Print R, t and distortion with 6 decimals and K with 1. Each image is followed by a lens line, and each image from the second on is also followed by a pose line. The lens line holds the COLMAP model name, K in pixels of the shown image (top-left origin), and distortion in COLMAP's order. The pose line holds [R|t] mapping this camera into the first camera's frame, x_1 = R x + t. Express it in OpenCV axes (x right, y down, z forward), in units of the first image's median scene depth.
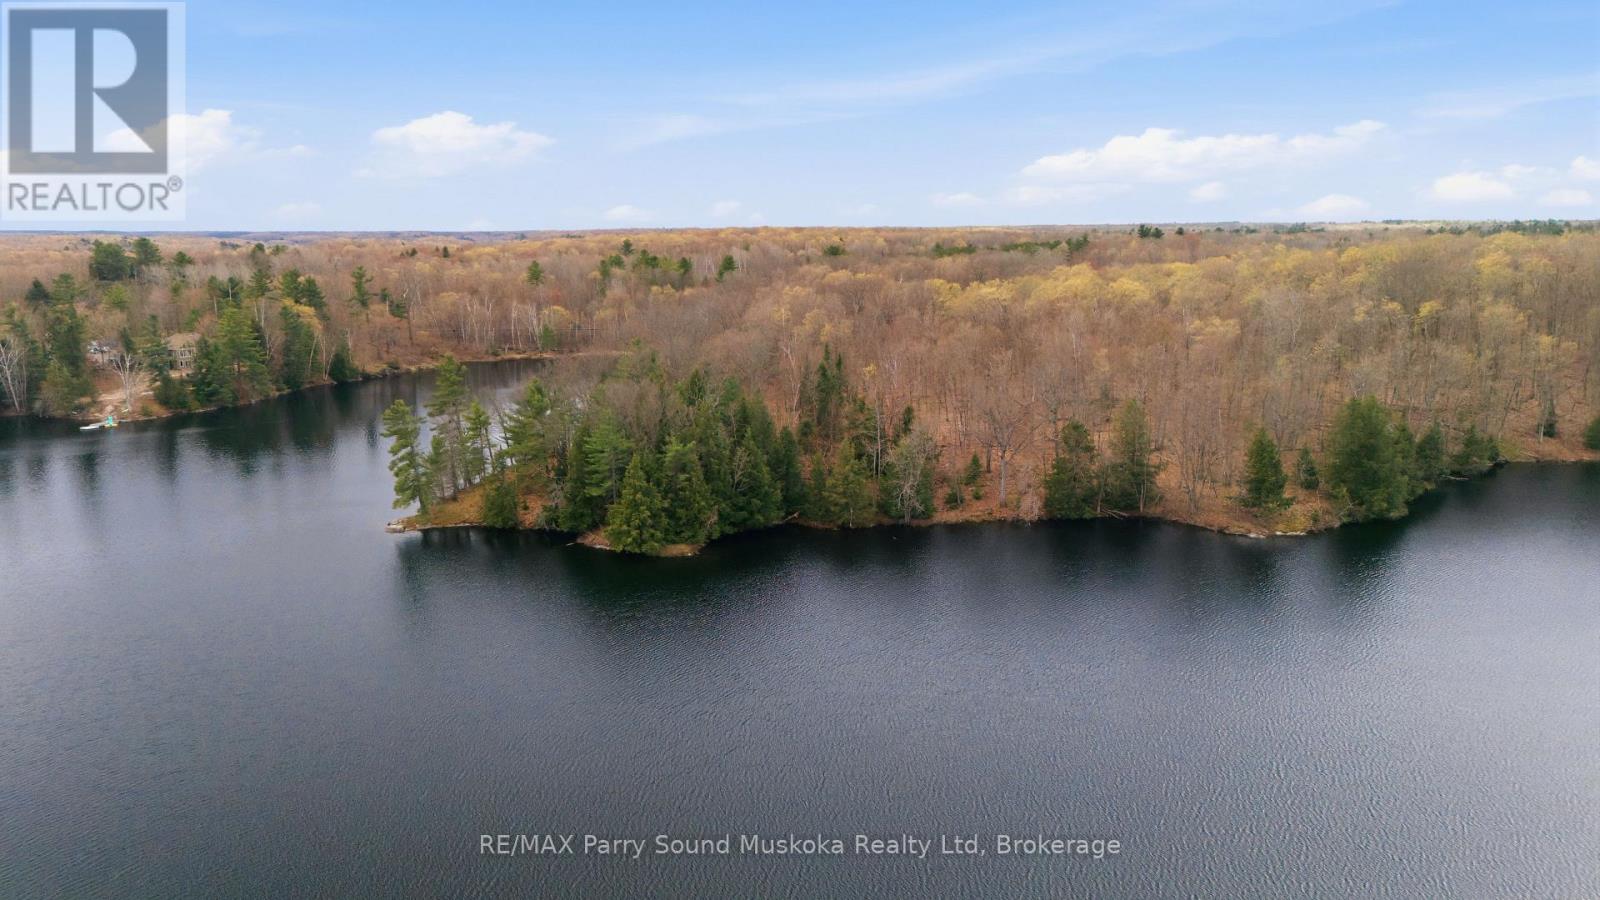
lens RADIAL K [[1177.0, 0, 800.0], [0, 1177.0, 450.0], [0, 0, 1]] dist [0.094302, -0.084571]
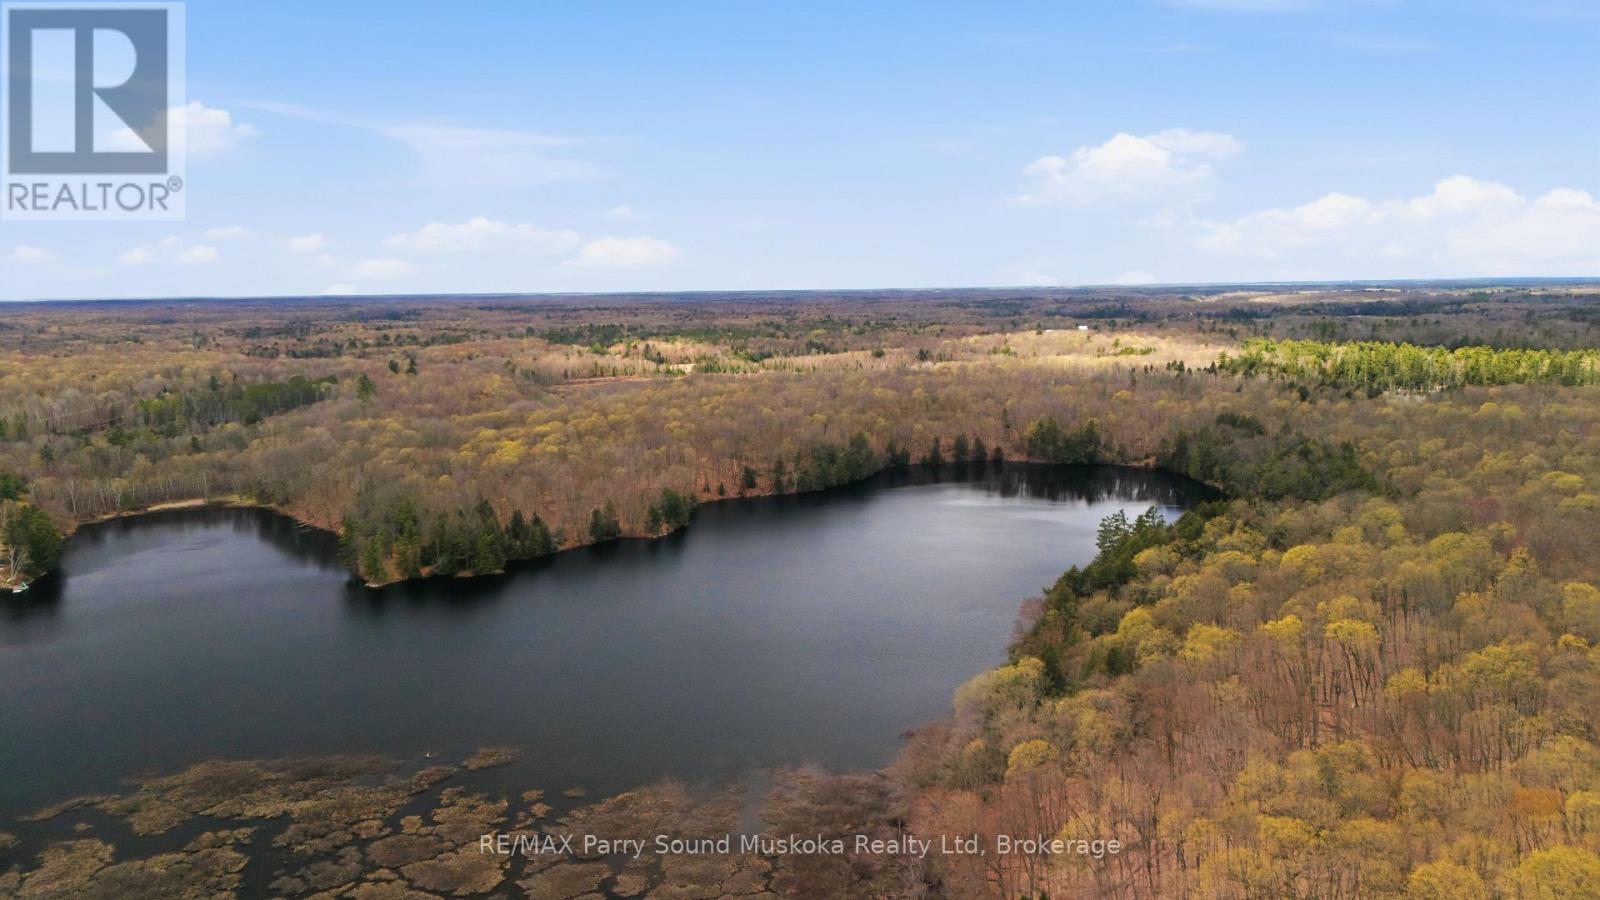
lens RADIAL K [[1177.0, 0, 800.0], [0, 1177.0, 450.0], [0, 0, 1]] dist [0.094302, -0.084571]
pose [[0.740948, -0.101534, 0.663843, -1.314241], [0.135526, 0.990774, 0.000270, -0.100761], [-0.657745, 0.089768, 0.747872, -1.533453]]
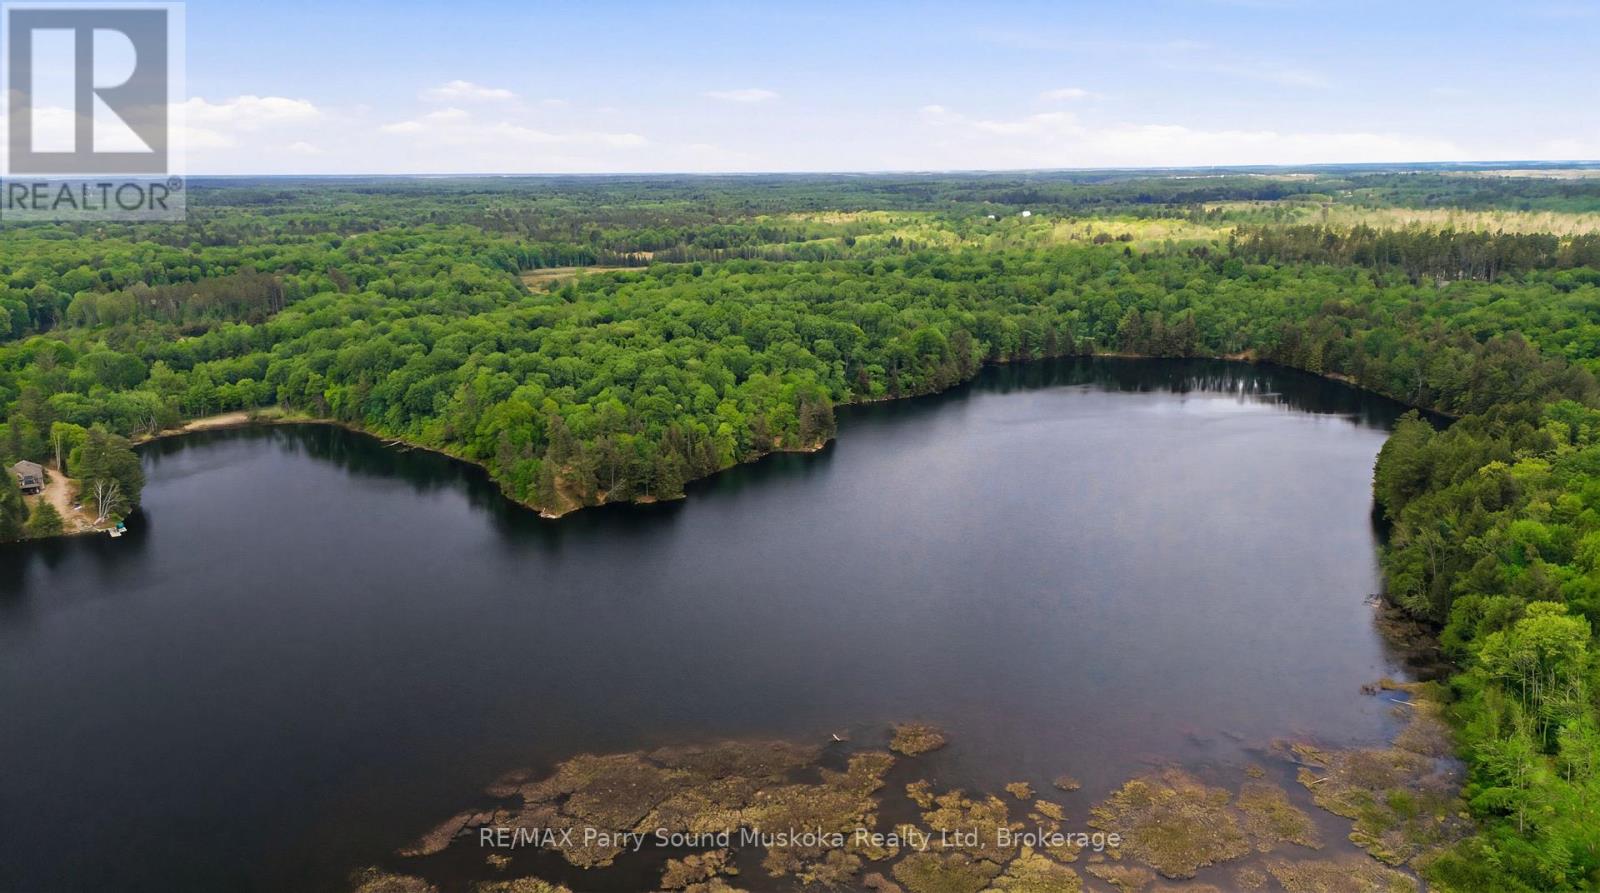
lens RADIAL K [[1175.4, 0, 800.0], [0, 1175.4, 446.5], [0, 0, 1]] dist [0.078056, -0.065809]
pose [[0.657664, -0.178147, 0.731943, -1.601946], [0.147087, 0.983301, 0.107164, -0.231808], [-0.738812, 0.037181, 0.672885, -0.825773]]
